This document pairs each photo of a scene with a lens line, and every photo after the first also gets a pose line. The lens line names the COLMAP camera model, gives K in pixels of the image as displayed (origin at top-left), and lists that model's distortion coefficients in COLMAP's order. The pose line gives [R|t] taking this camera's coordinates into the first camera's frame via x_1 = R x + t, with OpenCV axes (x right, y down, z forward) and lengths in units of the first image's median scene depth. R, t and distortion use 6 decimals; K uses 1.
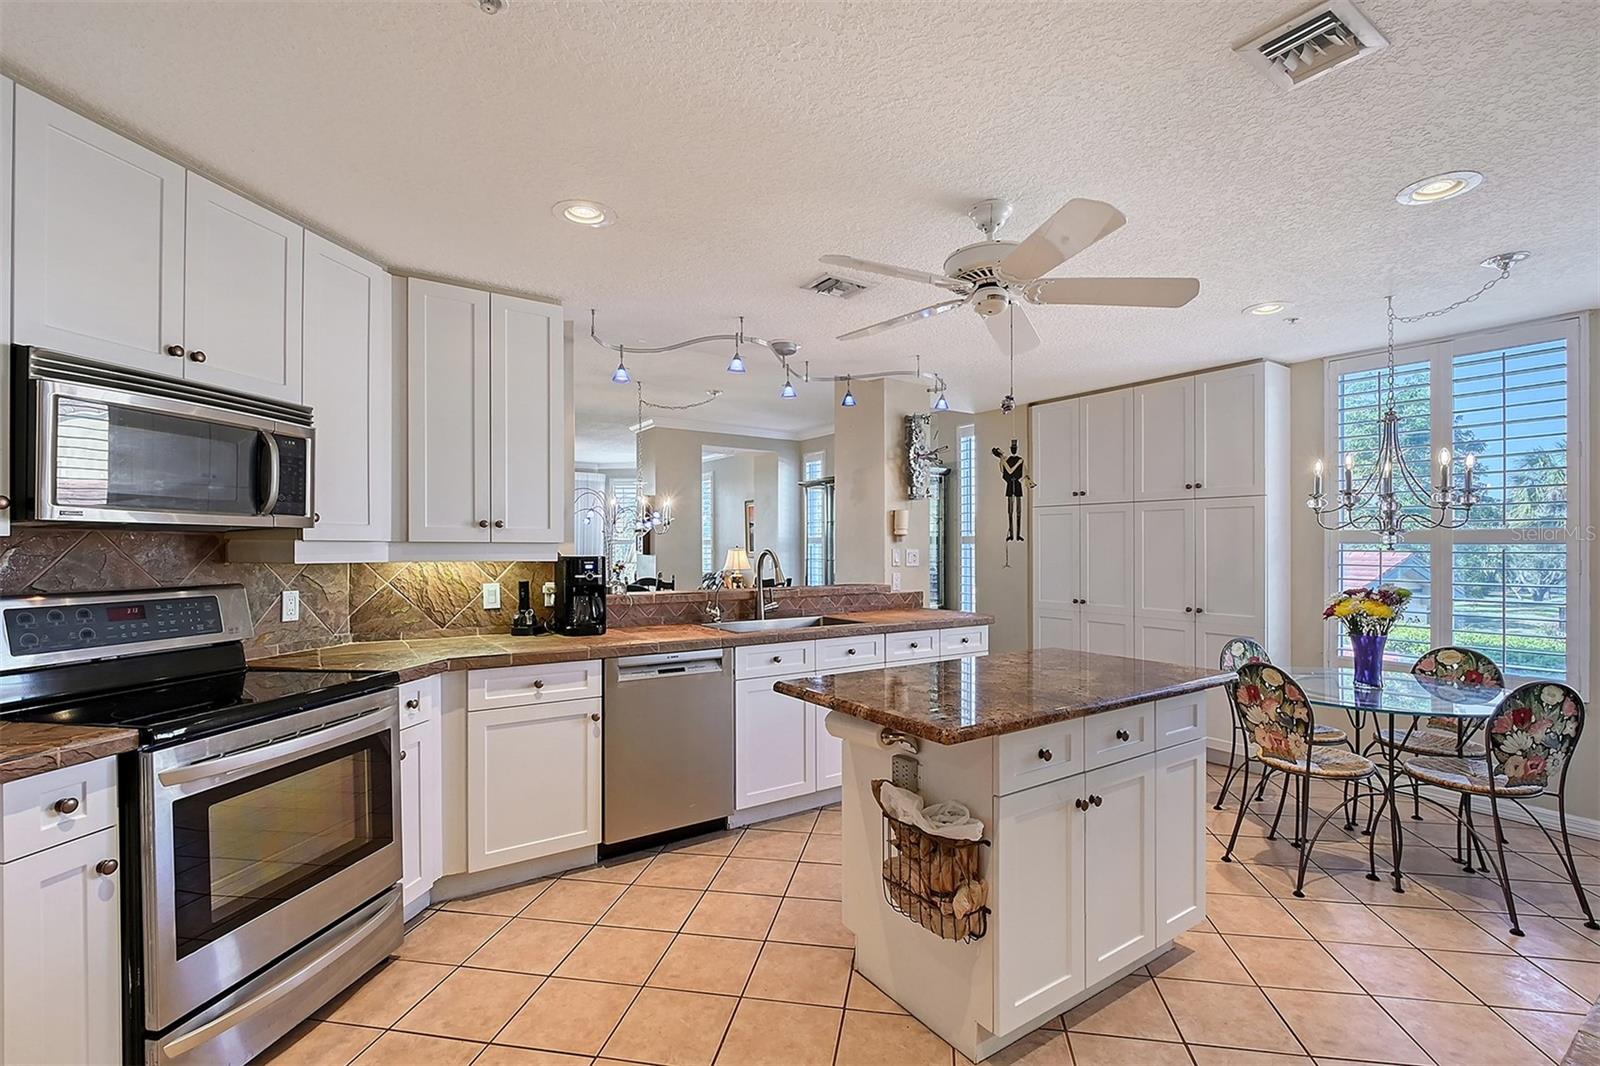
lens RADIAL K [[712.5, 0, 795.2], [0, 712.5, 545.8], [0, 0, 1]] dist [-0.001069, -0.000967]
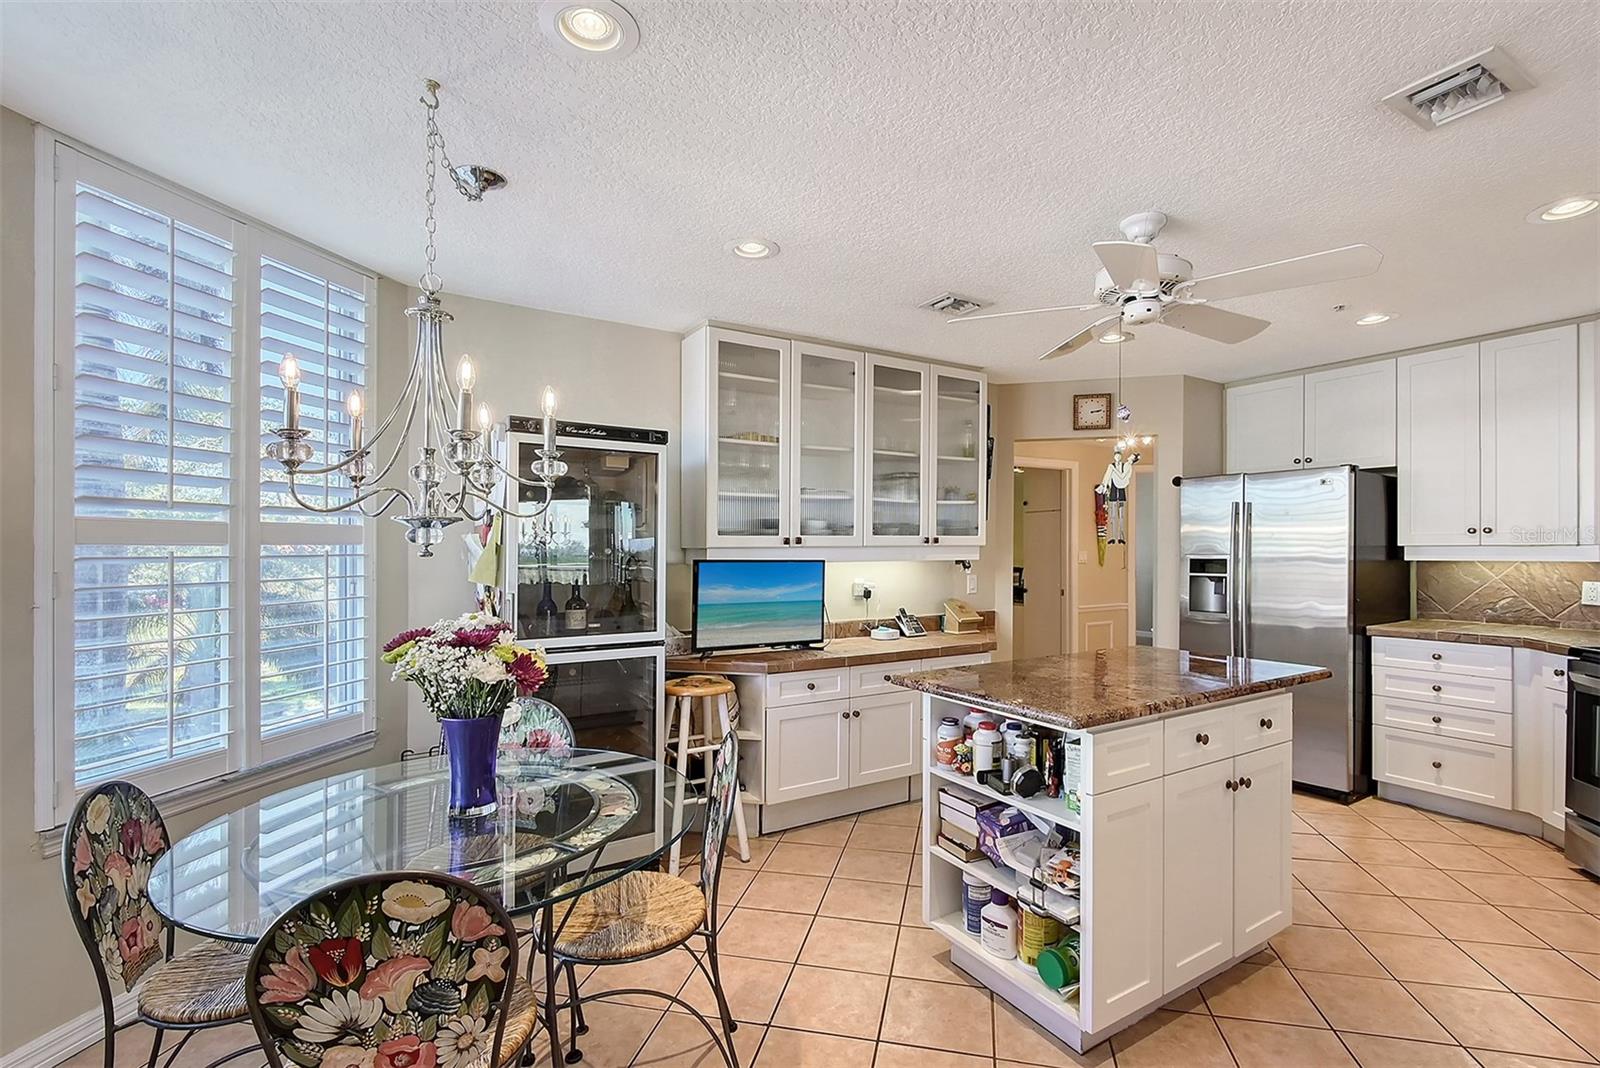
lens RADIAL K [[712.5, 0, 795.2], [0, 712.5, 546.8], [0, 0, 1]] dist [-0.001069, -0.000967]
pose [[-0.998474, -0.000658, 0.055213, 0.518491], [-0.000848, 0.999994, -0.003426, 0.000178], [-0.055211, -0.003468, -0.998469, 1.483974]]
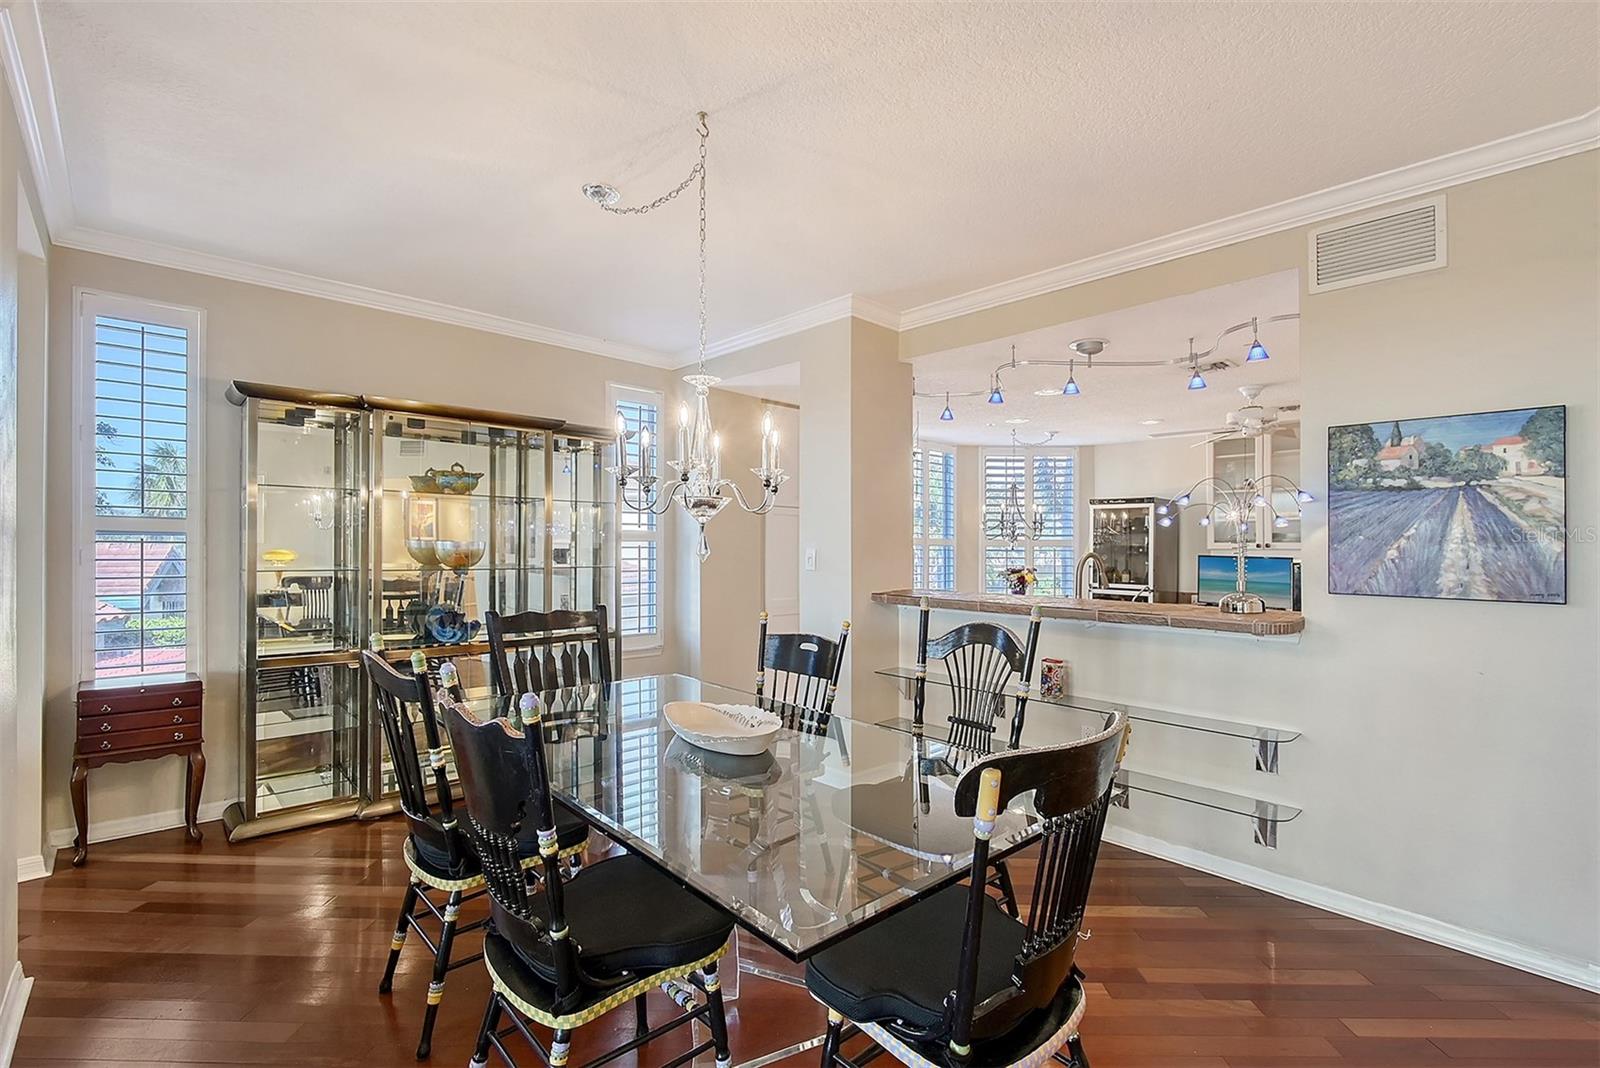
lens RADIAL K [[725.0, 0, 813.5], [0, 725.0, 548.6], [0, 0, 1]] dist [0.001218, 0.000352]
pose [[-0.164965, -0.005670, 0.986283, -1.162746], [-0.011238, 0.999929, 0.003869, 0.001218], [-0.986235, -0.010446, -0.165017, 1.880358]]
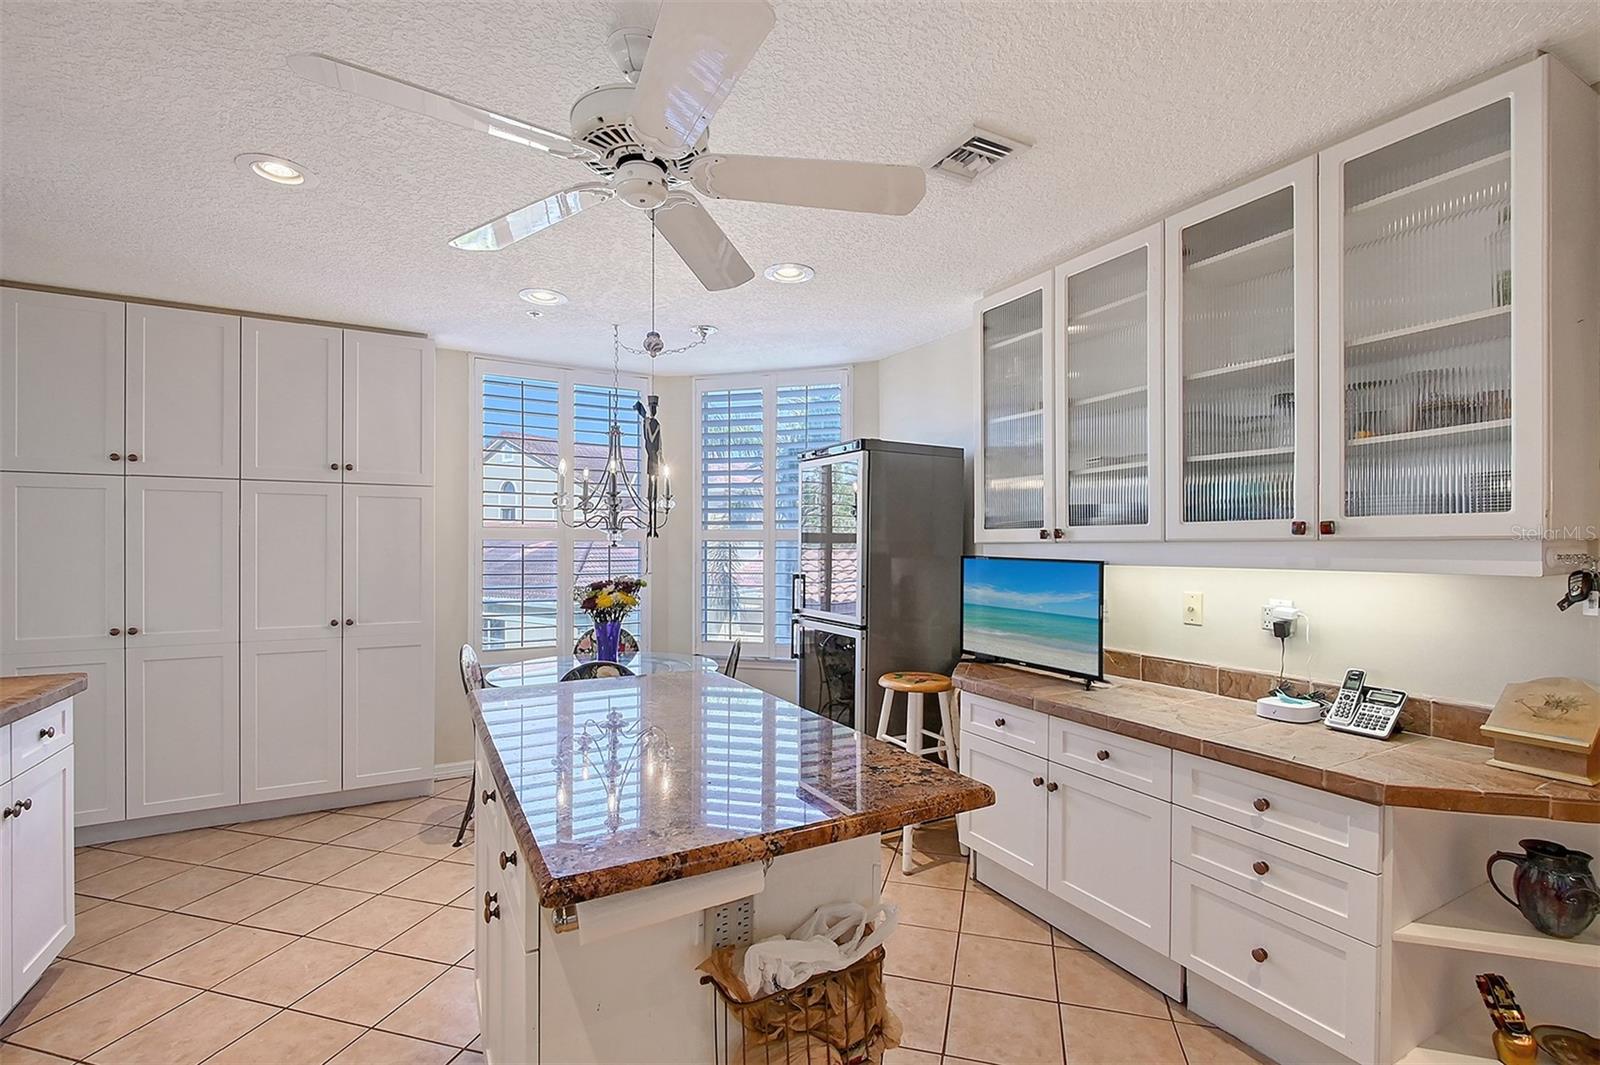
lens RADIAL K [[718.4, 0, 839.0], [0, 718.4, 538.4], [0, 0, 1]] dist [-0.000612, -0.000245]
pose [[0.061738, 0.004950, 0.998080, -0.286588], [-0.003451, 0.999983, -0.004746, -0.002647], [-0.998086, -0.003151, 0.061754, 0.555754]]
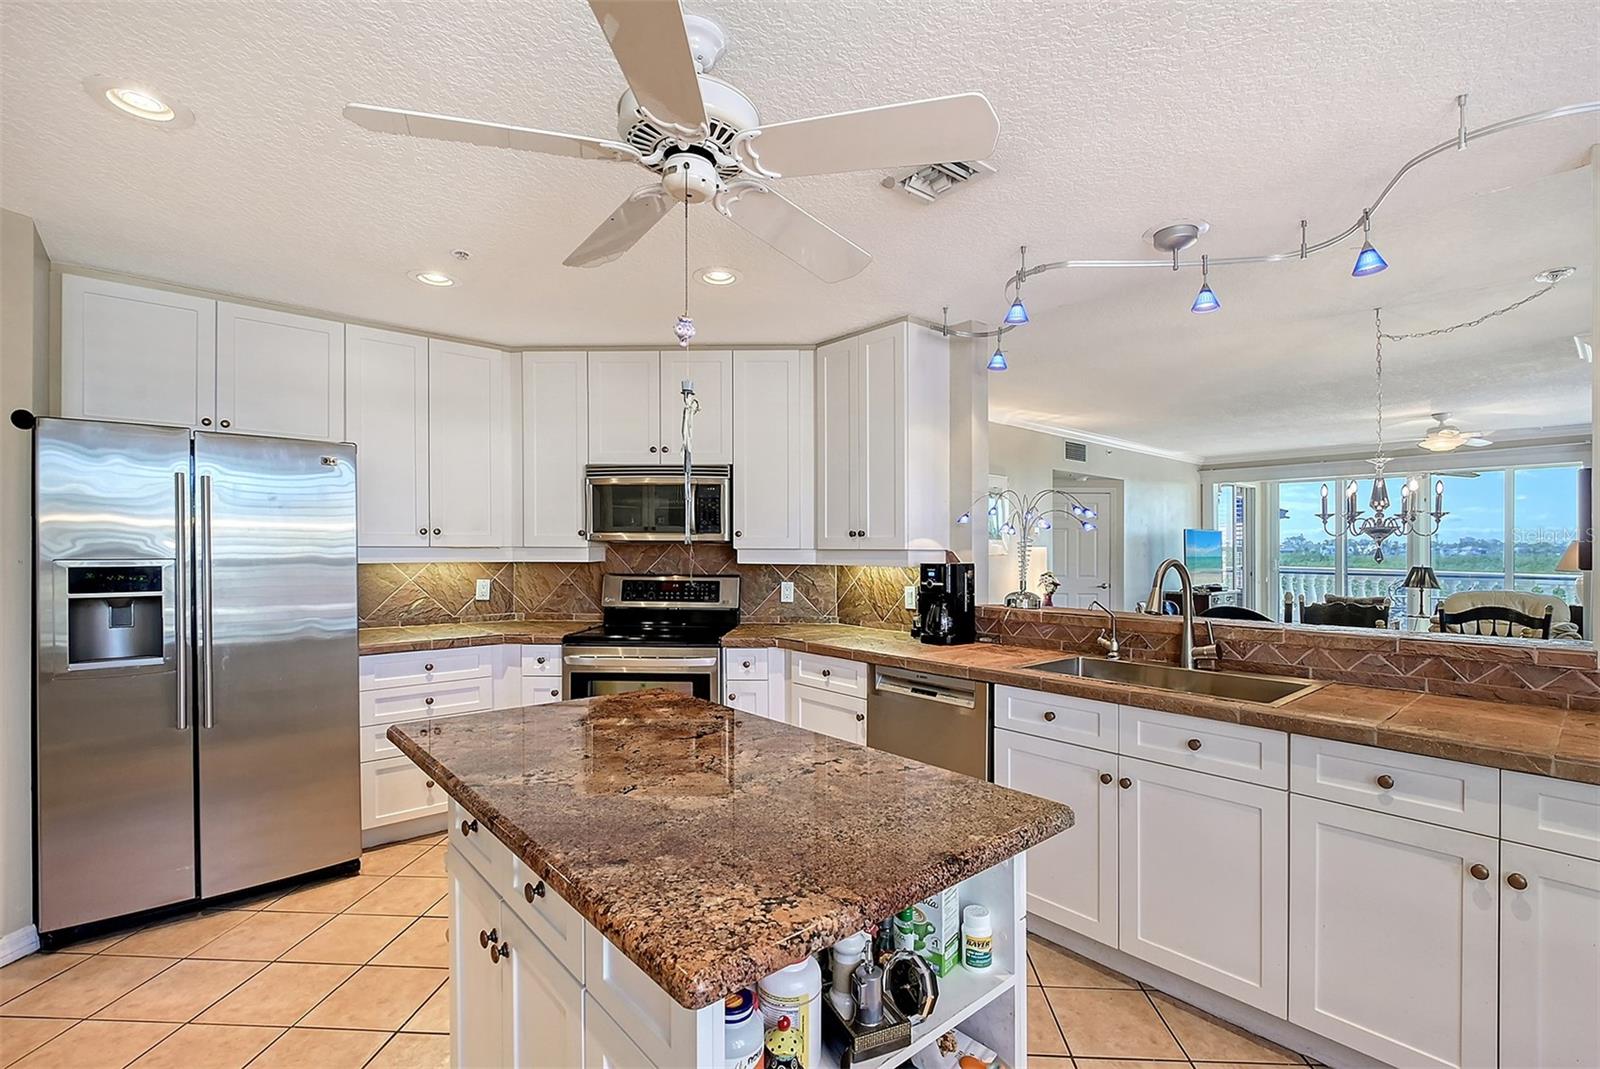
lens RADIAL K [[725.0, 0, 813.5], [0, 725.0, 549.1], [0, 0, 1]] dist [0.001218, 0.000352]
pose [[0.131216, -0.002572, -0.991350, 0.690319], [-0.002817, 0.999992, -0.002967, -0.001419], [0.991350, 0.003182, 0.131208, 0.721043]]
